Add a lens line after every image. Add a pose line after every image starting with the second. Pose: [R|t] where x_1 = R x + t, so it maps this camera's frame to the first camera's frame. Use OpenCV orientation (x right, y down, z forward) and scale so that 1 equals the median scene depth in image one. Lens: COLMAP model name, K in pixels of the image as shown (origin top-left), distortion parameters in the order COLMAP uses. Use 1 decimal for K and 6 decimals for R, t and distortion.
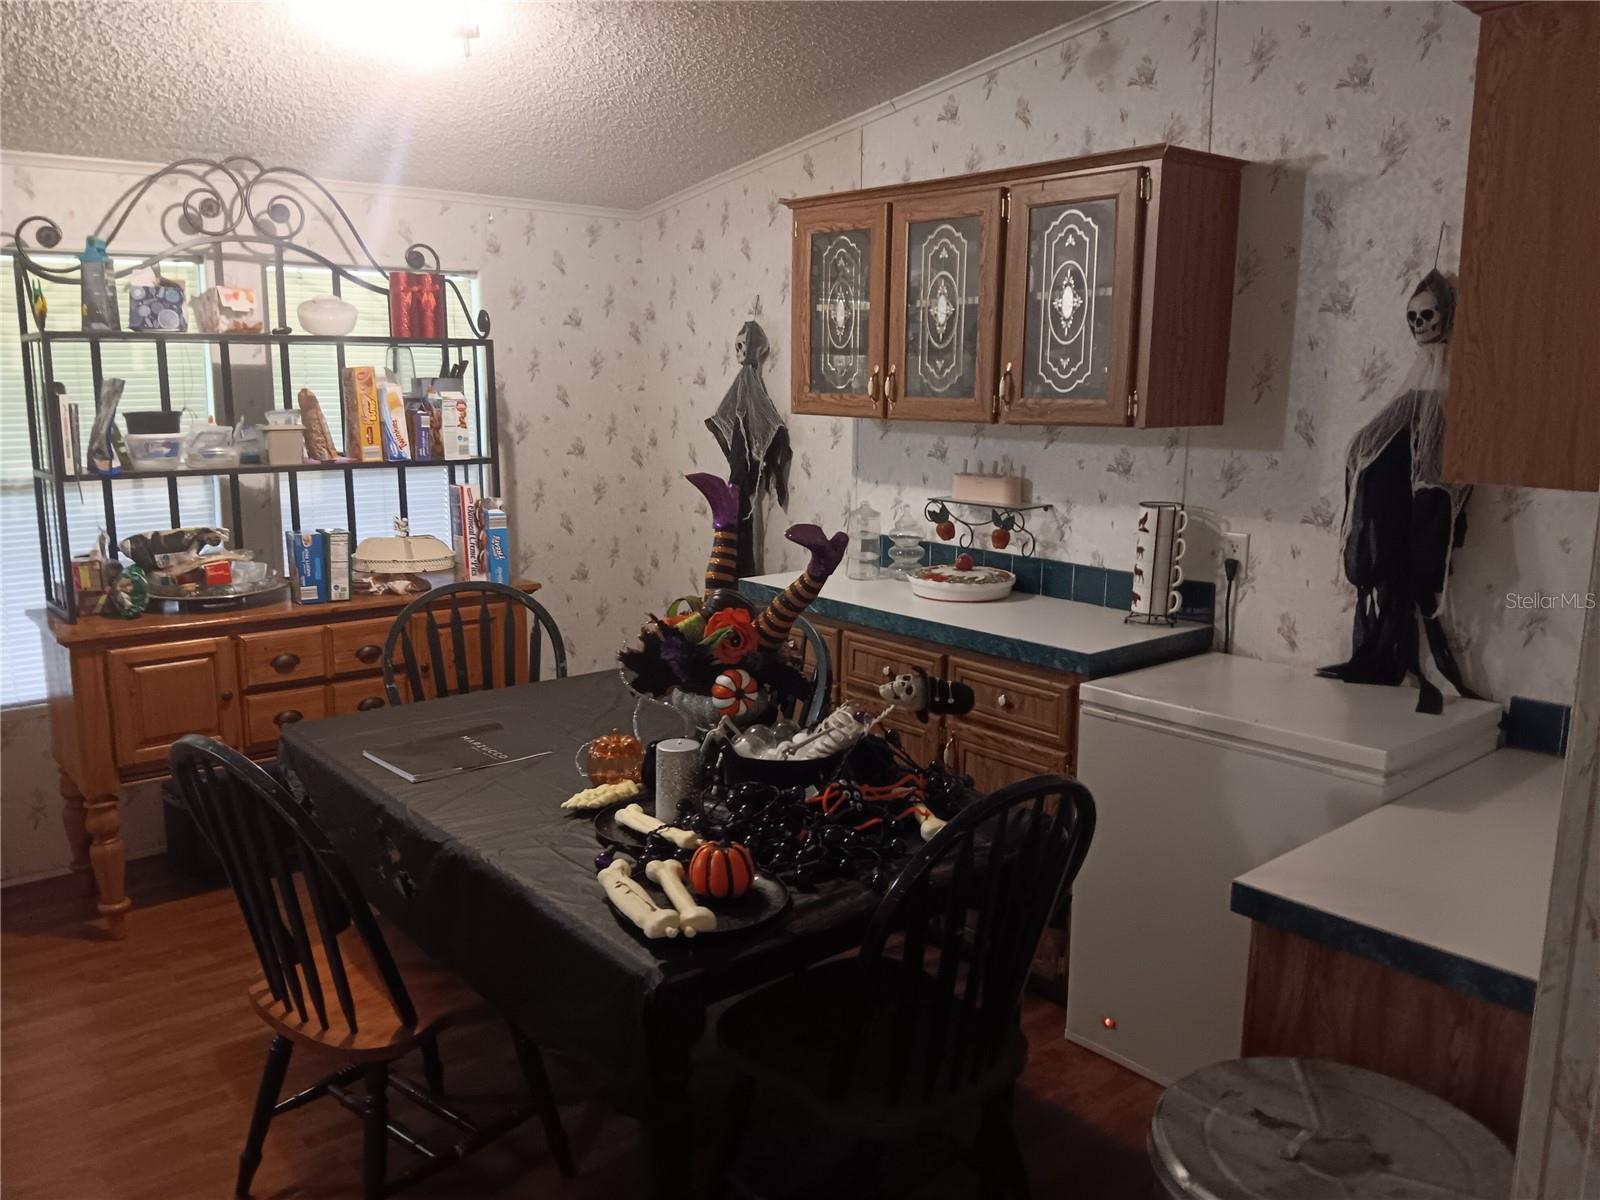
lens RADIAL K [[1246.1, 0, 800.0], [0, 1246.1, 600.0], [0, 0, 1]] dist [0.137805, -0.362568]
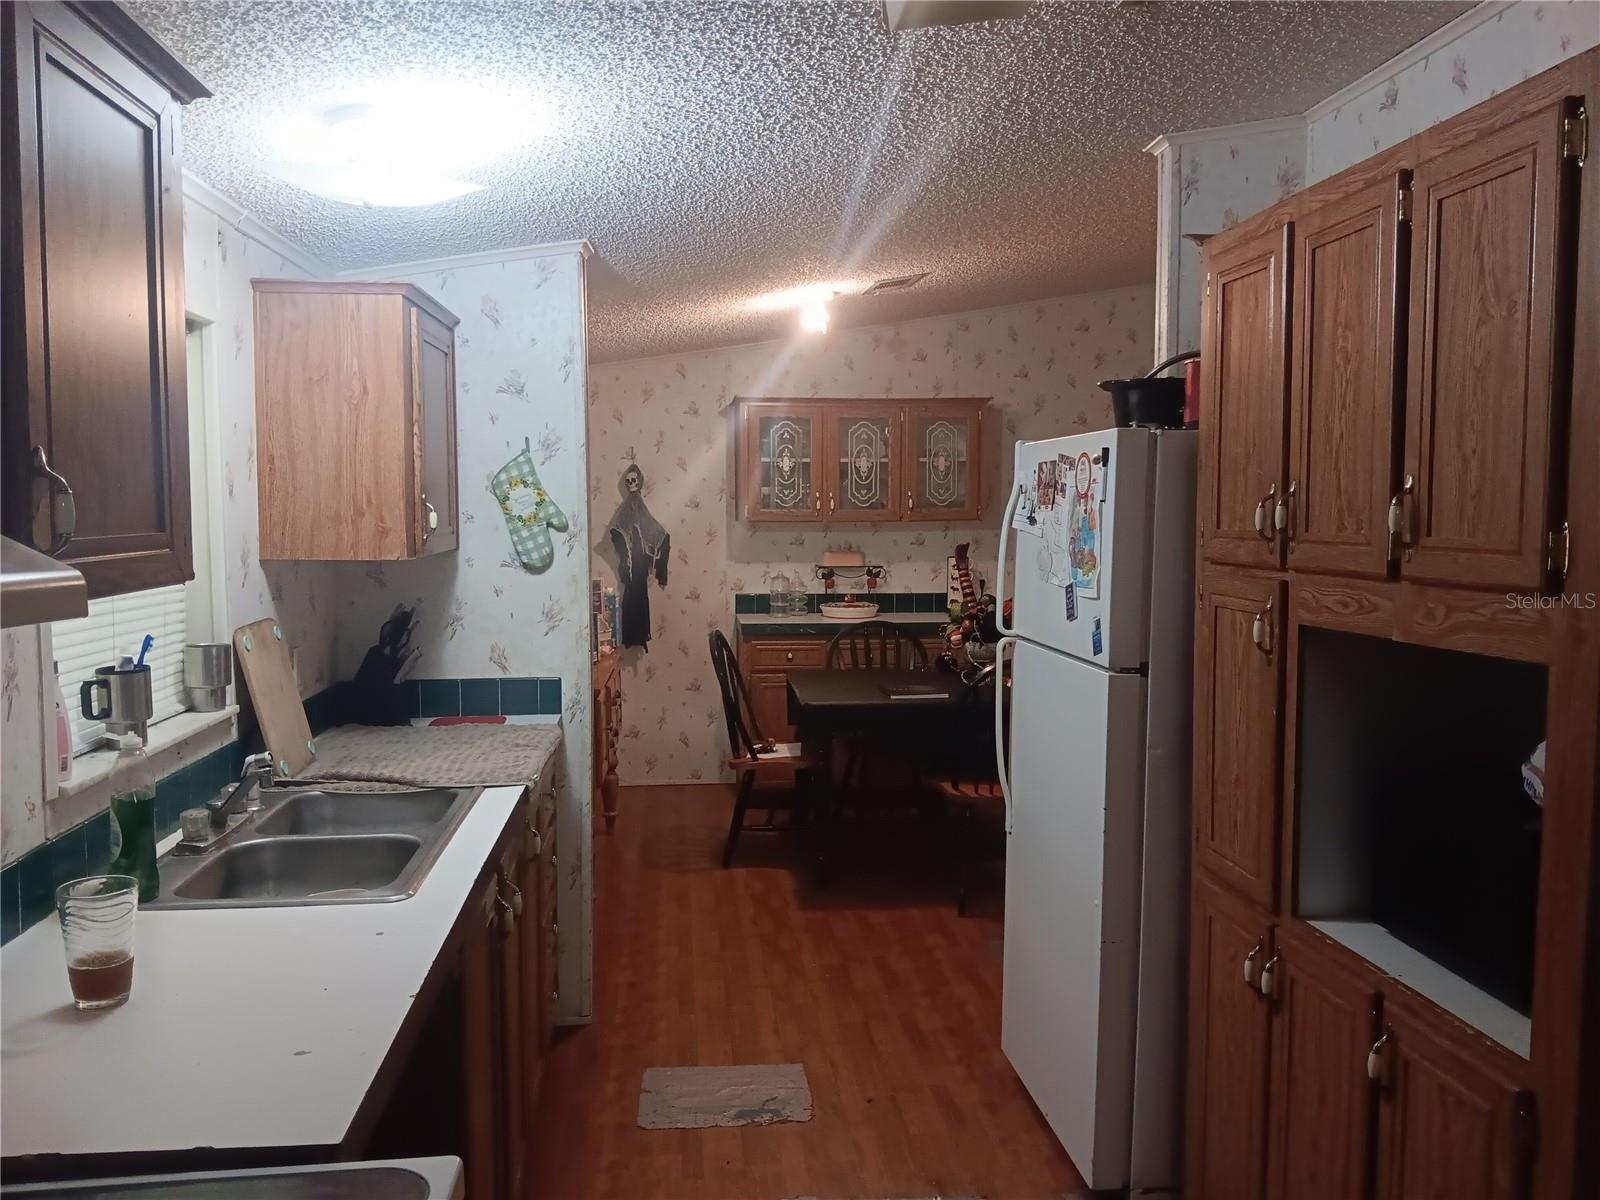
lens RADIAL K [[1222.9, 0, 800.0], [0, 1222.9, 600.0], [0, 0, 1]] dist [0.067432, -0.182464]
pose [[0.582265, -0.075133, 0.809520, -1.467475], [0.152278, 0.988177, -0.017815, -0.007986], [-0.798611, 0.133646, 0.586822, 0.010459]]
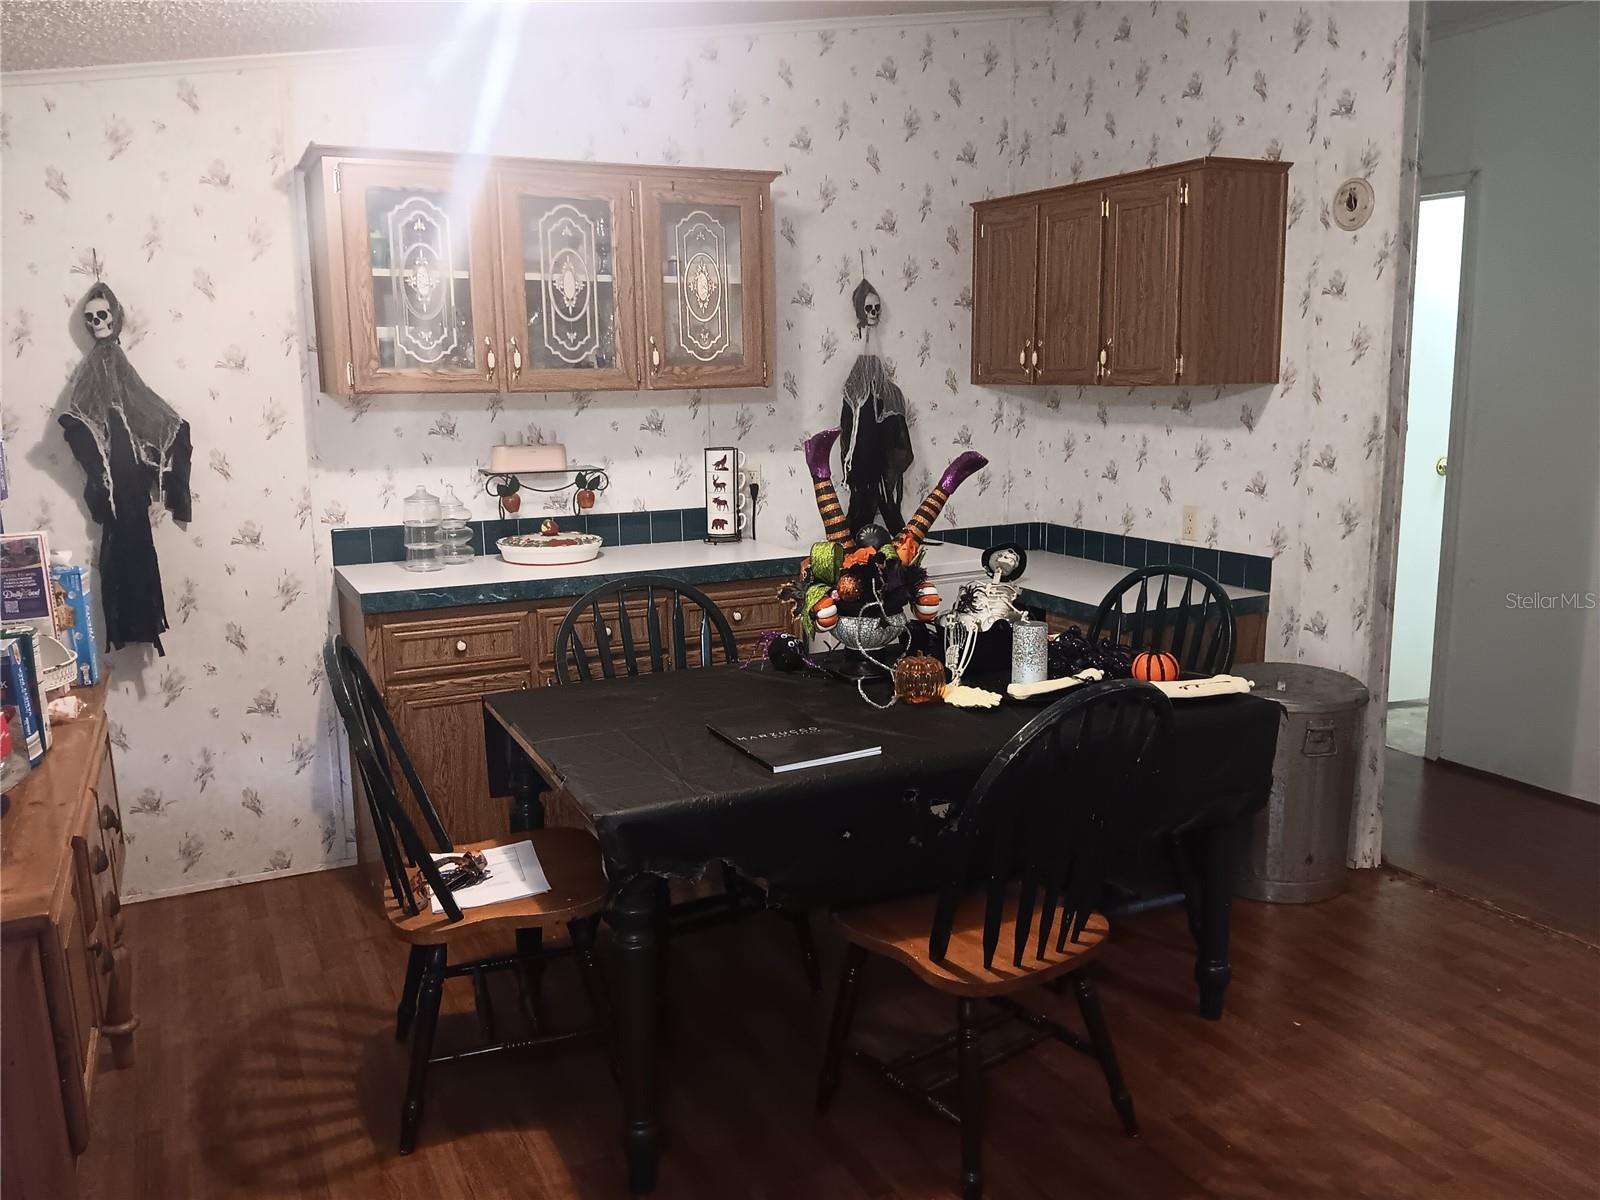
lens RADIAL K [[1222.9, 0, 800.0], [0, 1222.9, 600.0], [0, 0, 1]] dist [0.067432, -0.182464]
pose [[0.247297, -0.191978, 0.949731, -0.865727], [0.186979, 0.971207, 0.147633, -0.090606], [-0.950728, 0.141071, 0.276072, 0.569630]]
